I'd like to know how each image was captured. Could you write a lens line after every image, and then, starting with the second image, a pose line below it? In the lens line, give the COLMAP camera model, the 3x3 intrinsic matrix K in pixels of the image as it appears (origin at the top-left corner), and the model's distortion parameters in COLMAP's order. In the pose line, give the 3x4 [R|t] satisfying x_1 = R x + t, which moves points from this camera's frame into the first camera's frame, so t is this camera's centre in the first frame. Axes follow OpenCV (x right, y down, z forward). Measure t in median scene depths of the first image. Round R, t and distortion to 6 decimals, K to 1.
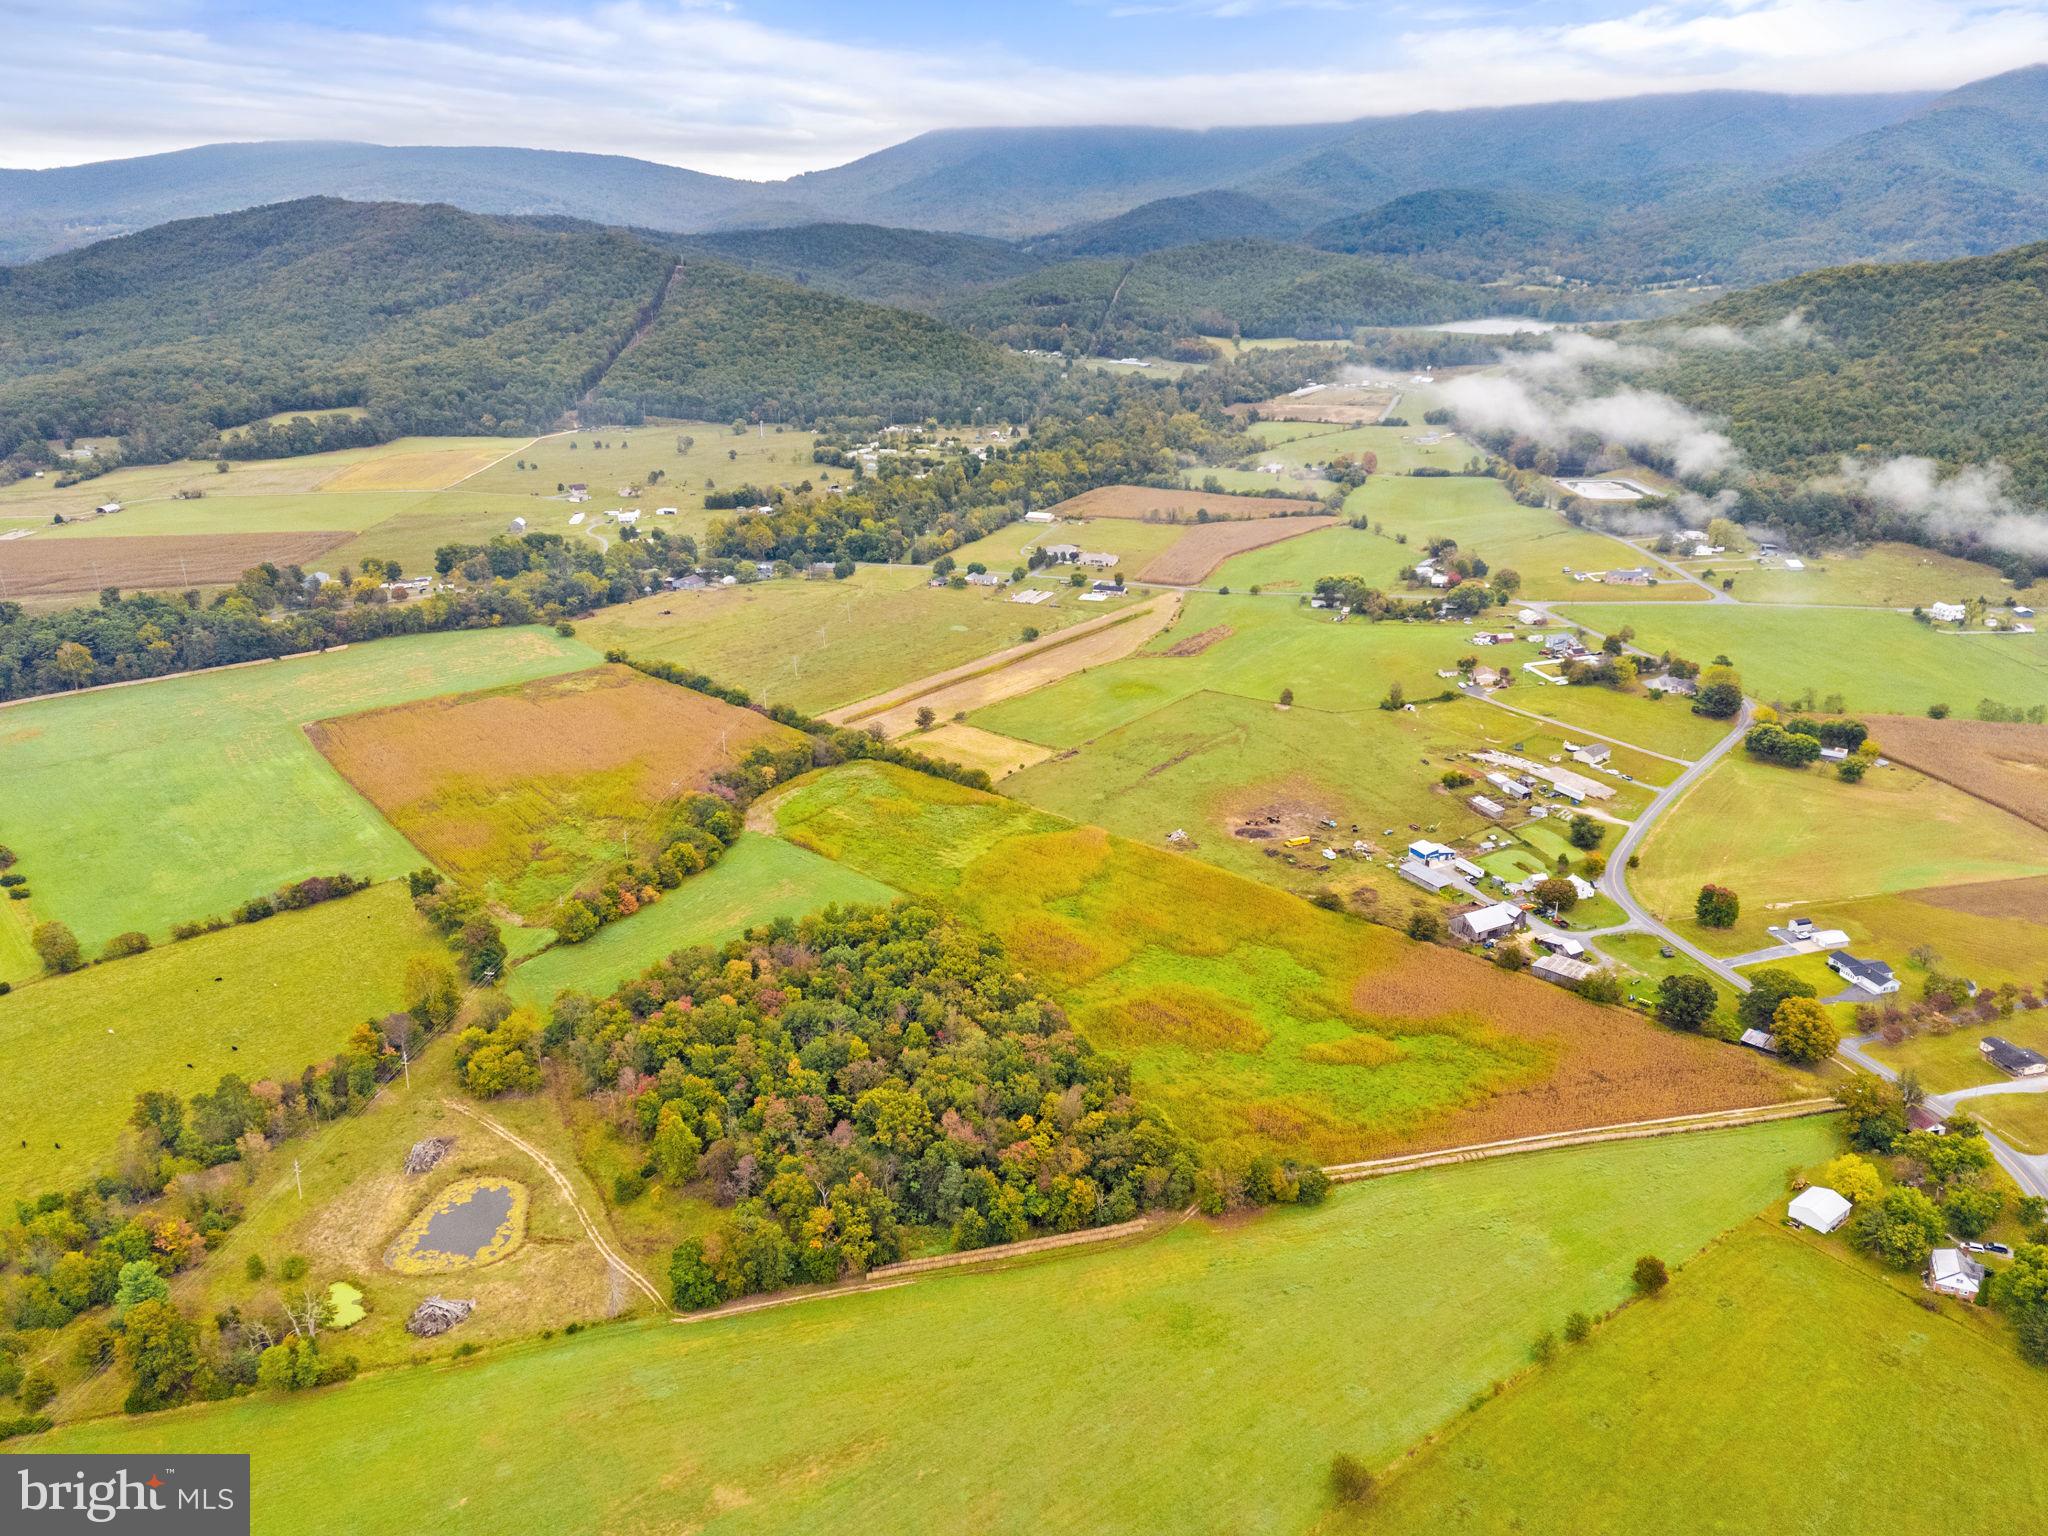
lens RADIAL K [[1493.7, 0, 1025.9], [0, 1493.7, 777.7], [0, 0, 1]] dist [0.072441, -0.062657]
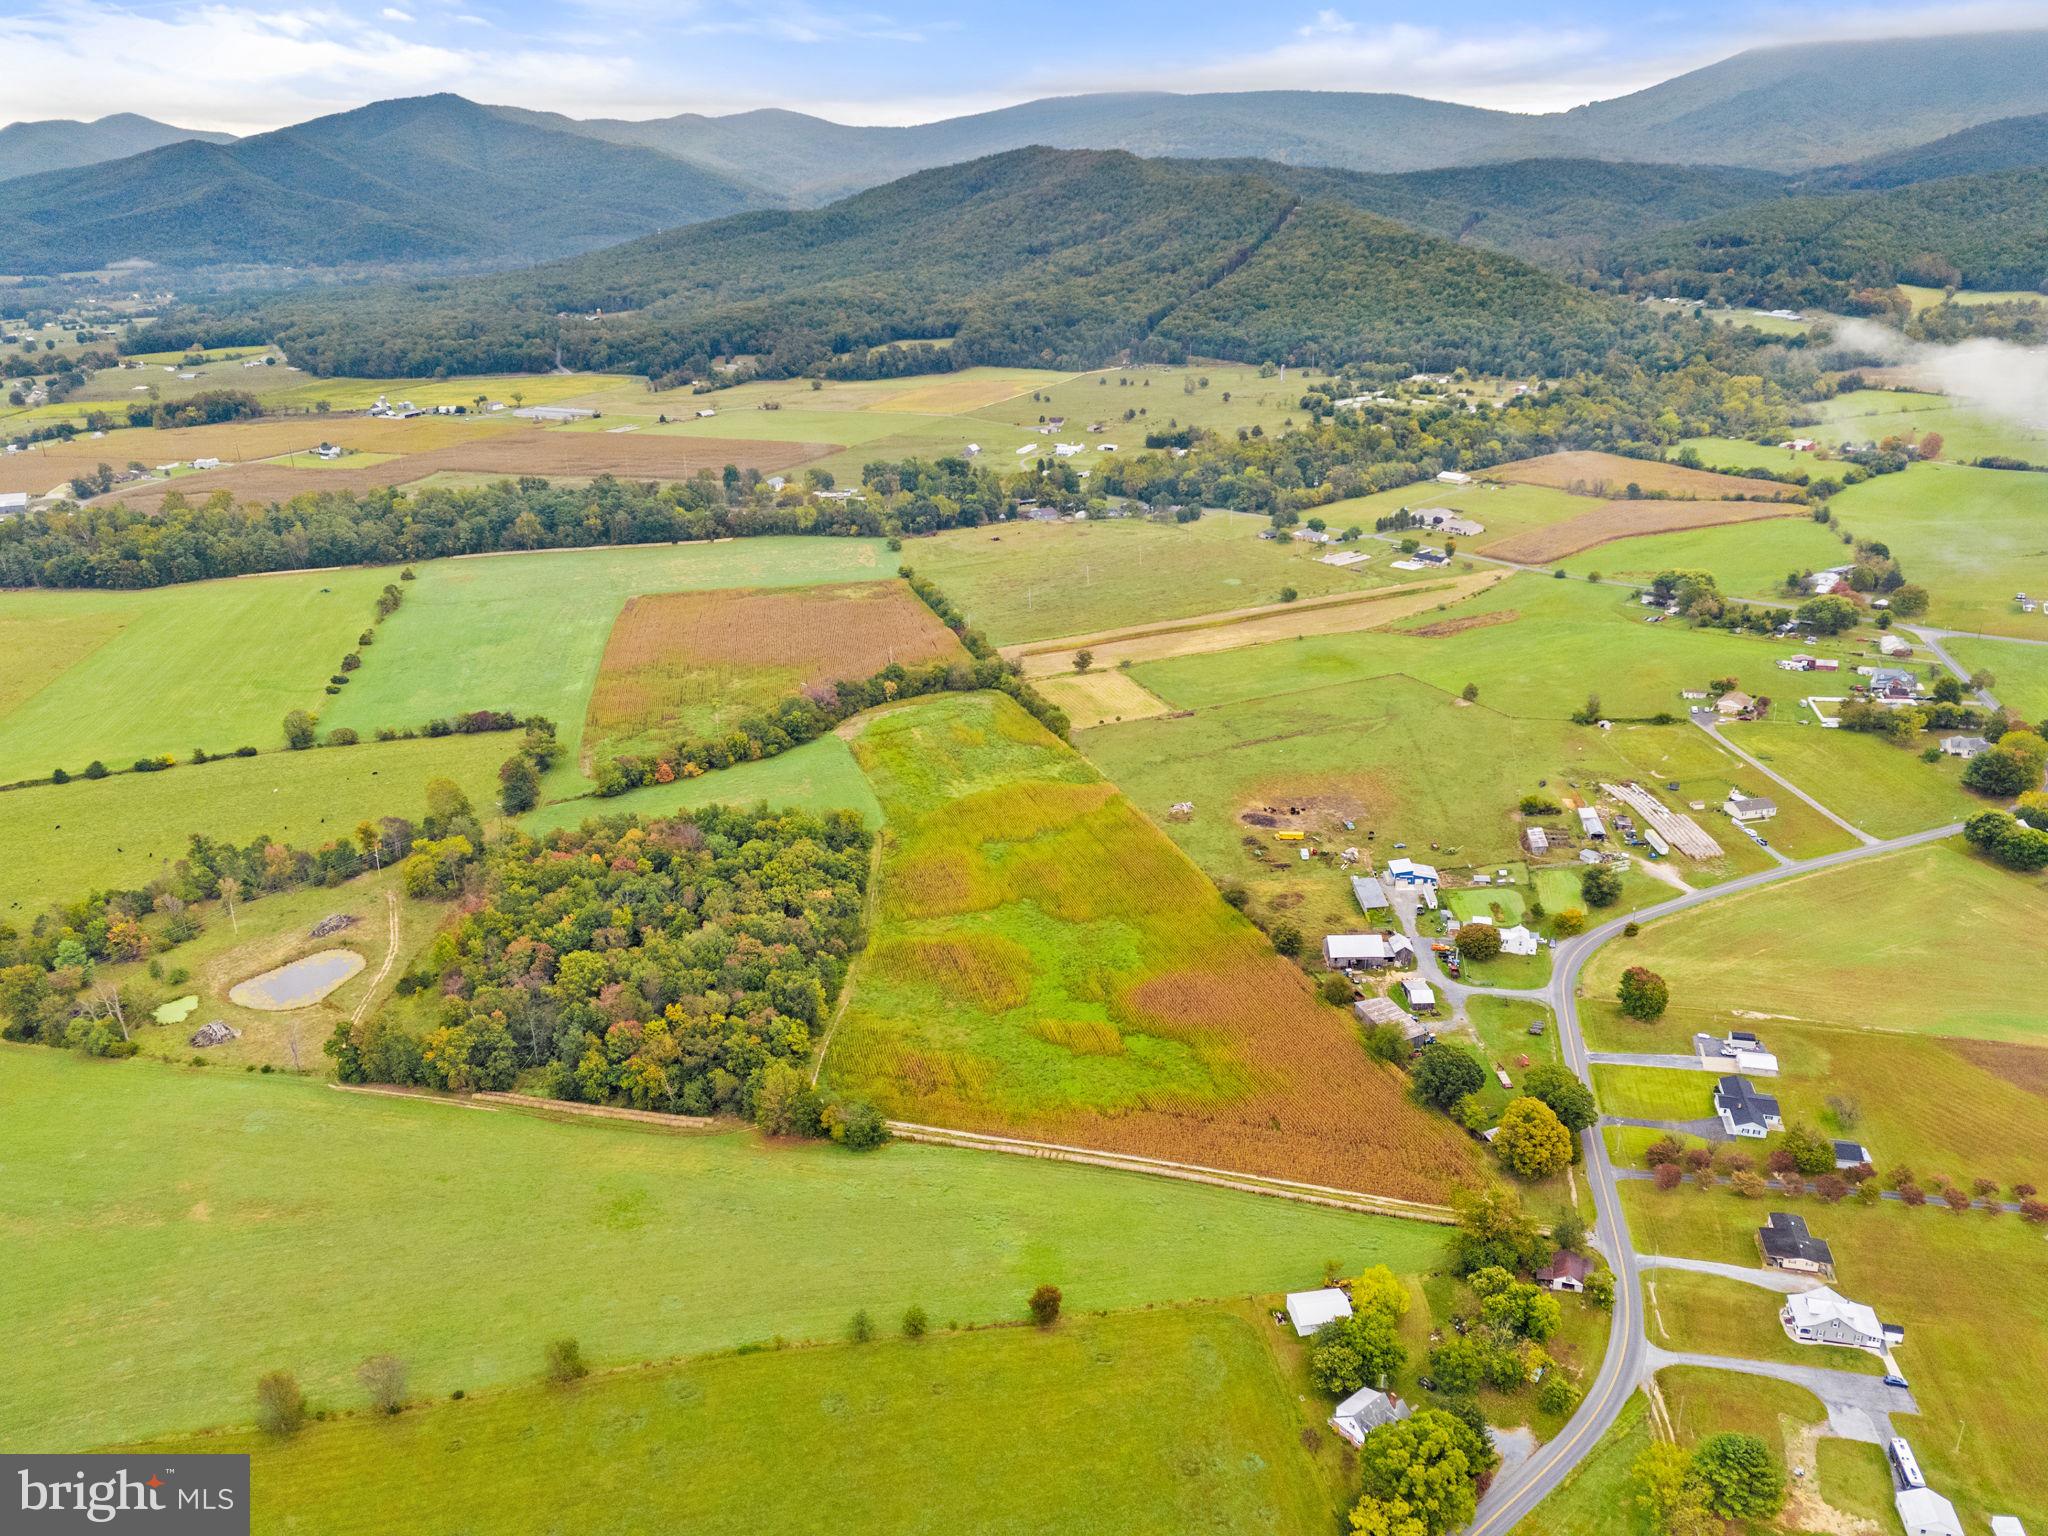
lens RADIAL K [[1493.7, 0, 1028.7], [0, 1493.7, 774.5], [0, 0, 1]] dist [0.072441, -0.062657]
pose [[0.880712, 0.169185, -0.442405, 0.360363], [-0.154391, 0.985559, 0.069548, -0.028119], [0.447783, 0.007051, 0.894115, 0.074814]]
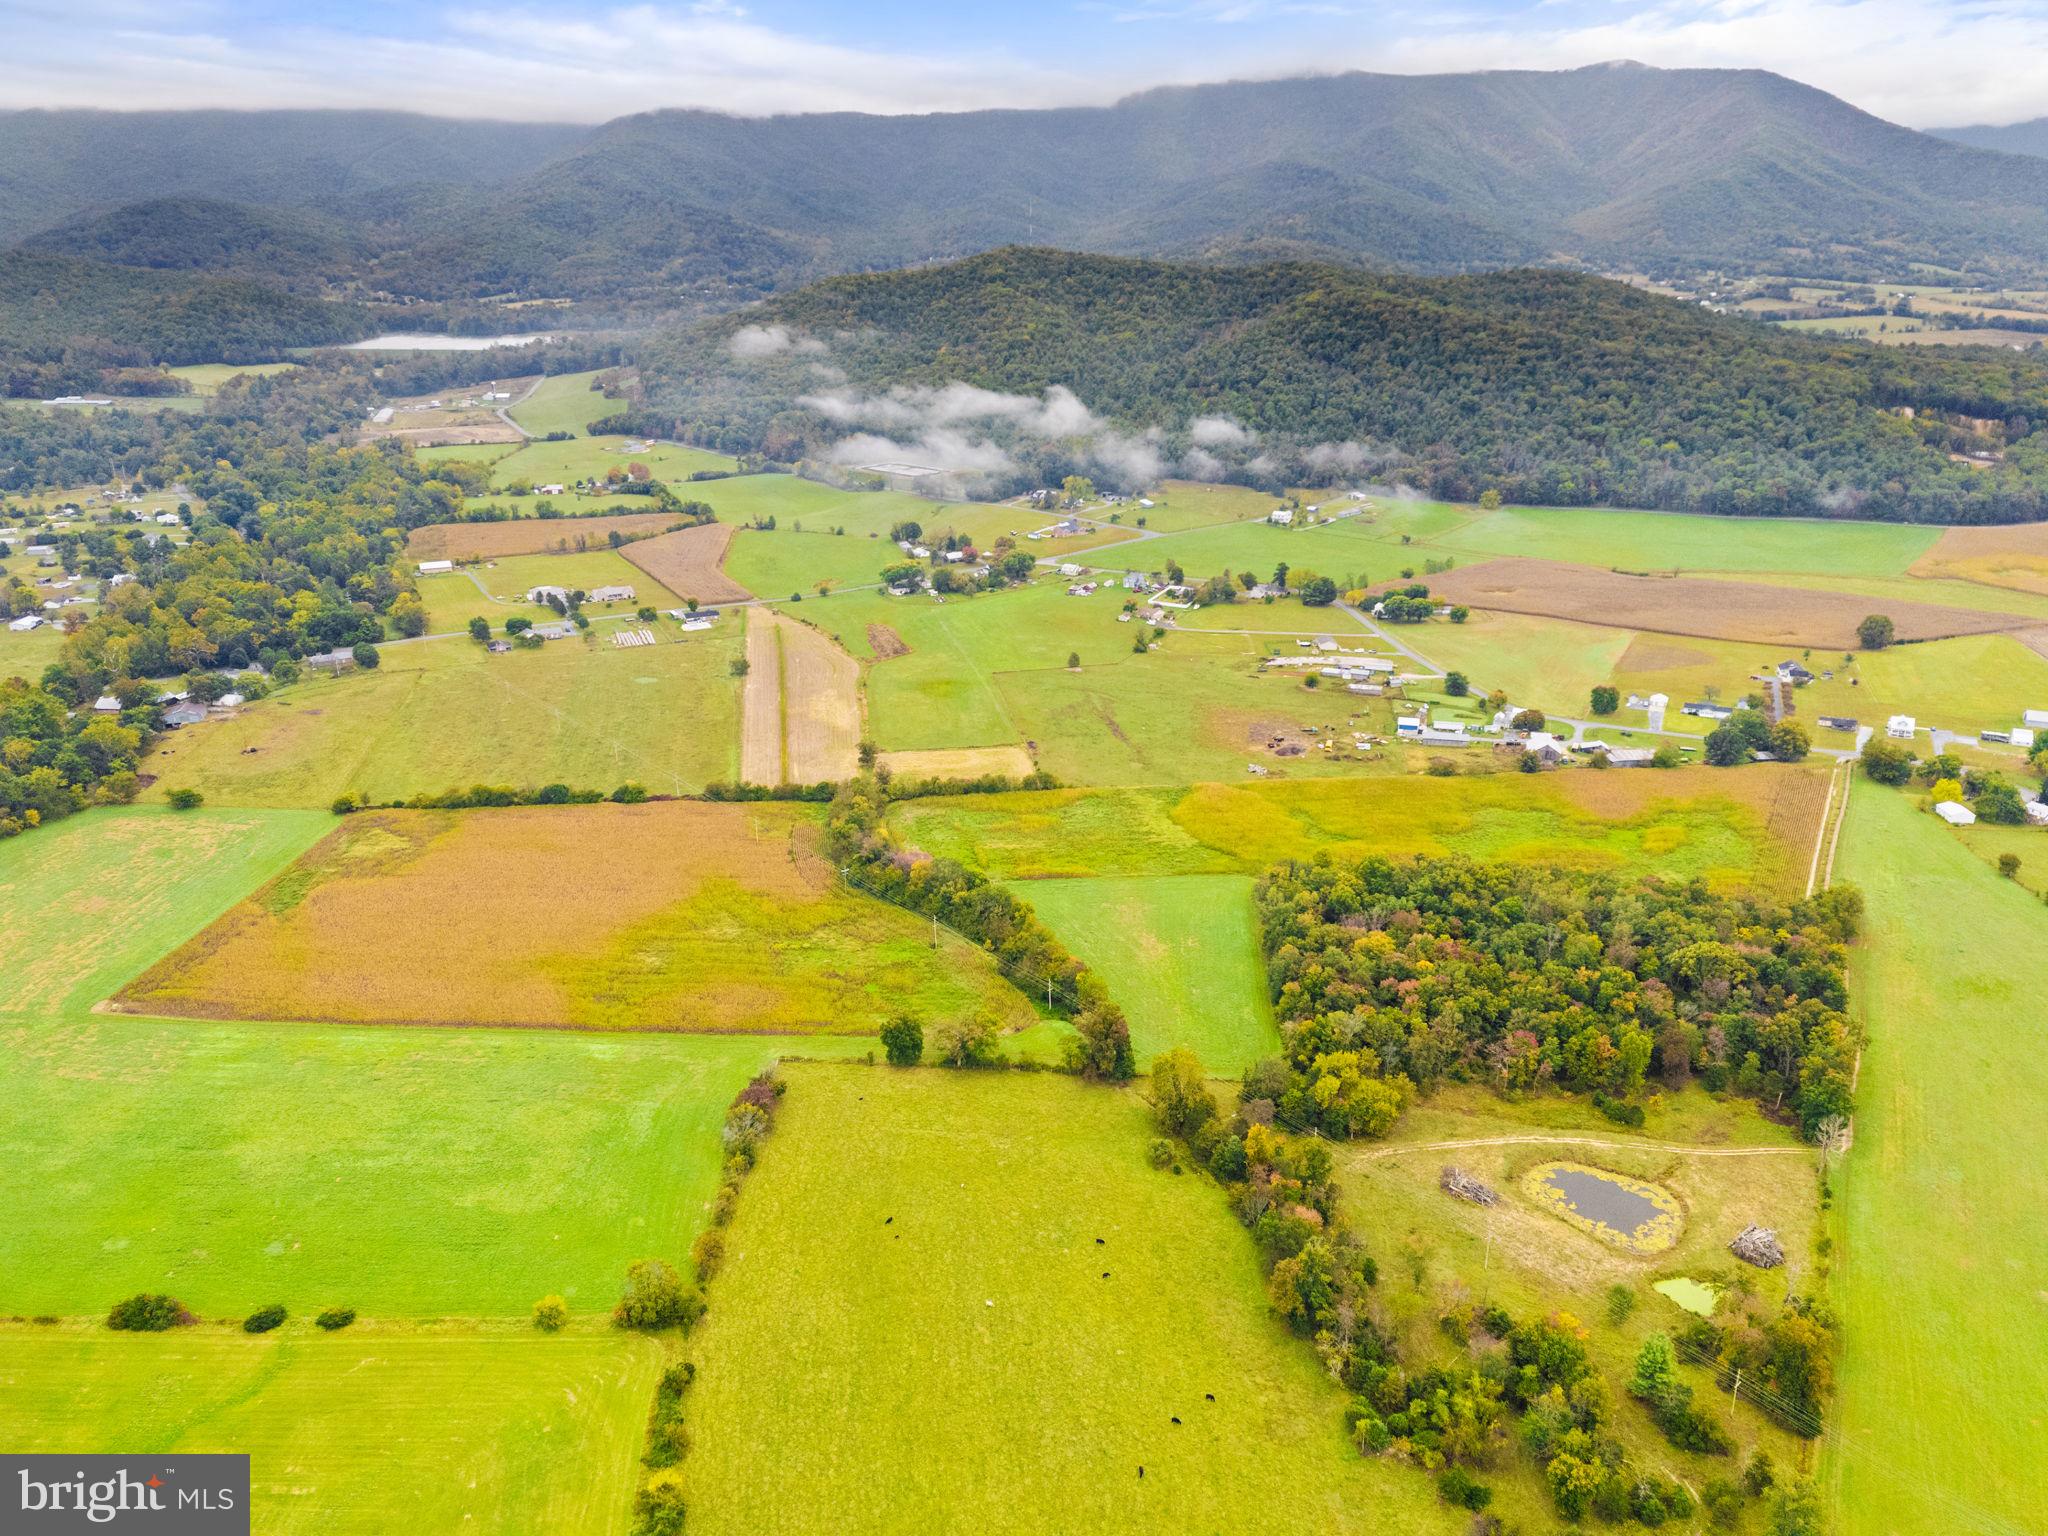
lens RADIAL K [[1493.7, 0, 1025.3], [0, 1493.7, 787.2], [0, 0, 1]] dist [0.072441, -0.062657]
pose [[0.663924, -0.258312, 0.701769, -0.656259], [0.262558, 0.959221, 0.104679, -0.090652], [-0.700191, 0.114756, 0.704672, 0.277486]]
